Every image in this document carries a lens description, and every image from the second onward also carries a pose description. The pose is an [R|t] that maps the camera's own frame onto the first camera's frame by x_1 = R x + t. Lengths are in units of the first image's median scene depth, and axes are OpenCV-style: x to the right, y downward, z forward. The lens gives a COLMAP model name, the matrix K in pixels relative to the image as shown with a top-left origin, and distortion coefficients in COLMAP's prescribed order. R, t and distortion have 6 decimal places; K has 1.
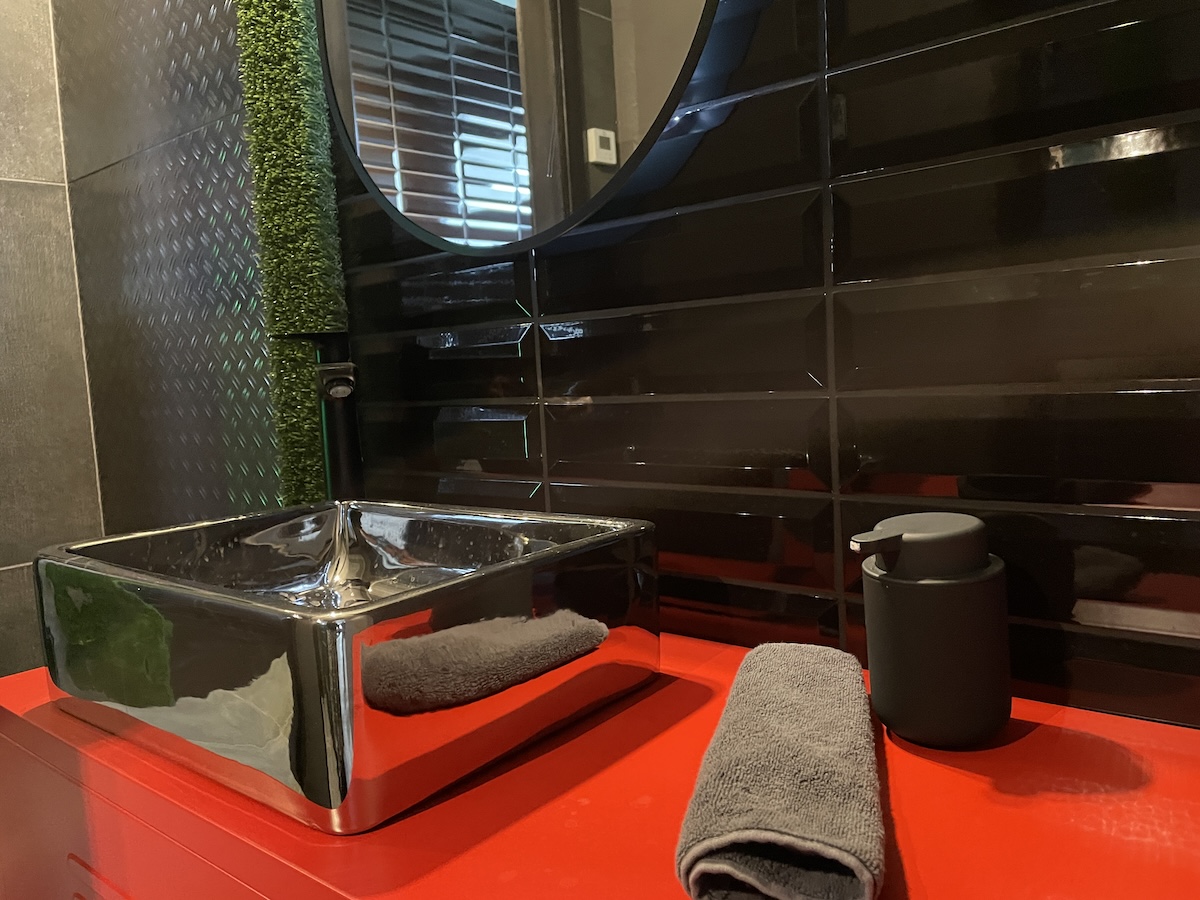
lens RADIAL K [[907.1, 0, 591.7], [0, 907.1, 442.7], [0, 0, 1]] dist [0.089449, -0.112366]
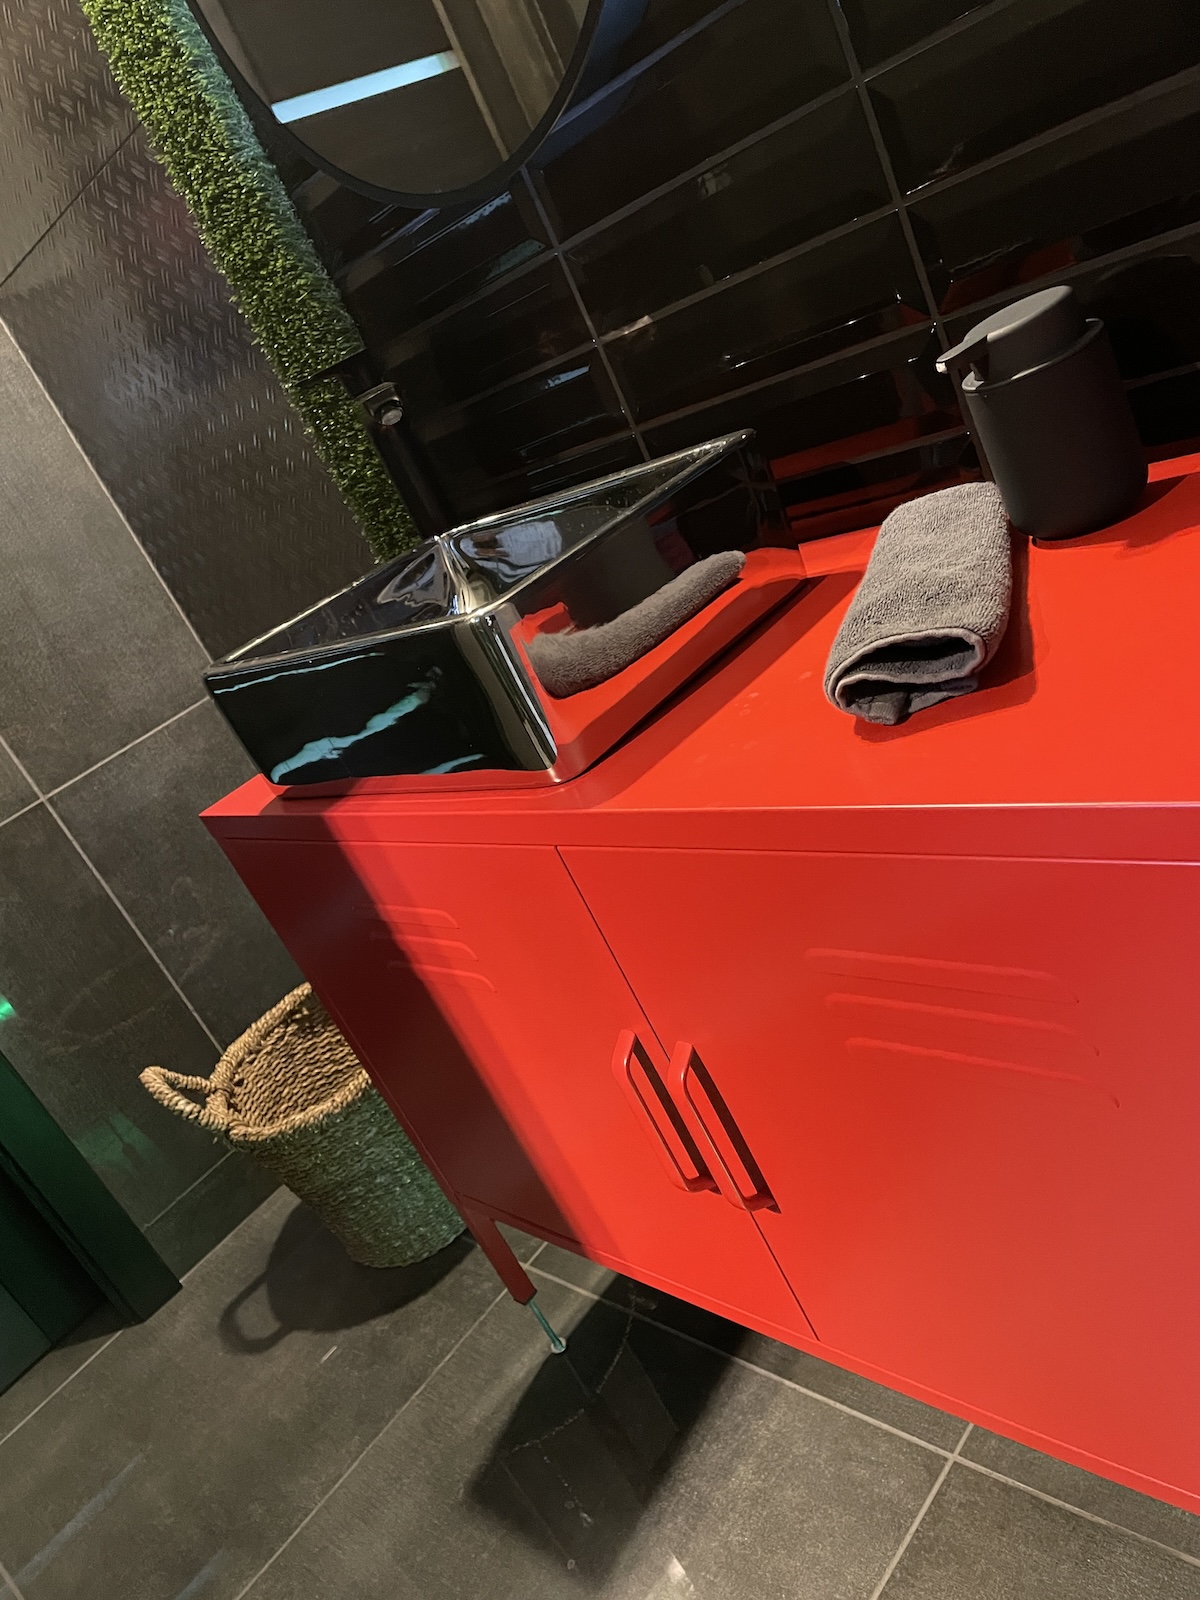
lens RADIAL K [[1209.4, 0, 604.1], [0, 1209.4, 813.9], [0, 0, 1]] dist [0.089449, -0.112366]
pose [[0.929173, -0.313006, -0.196635, 0.040766], [0.360095, 0.886613, 0.290257, 0.017561], [0.083487, -0.340506, 0.936528, -0.265937]]
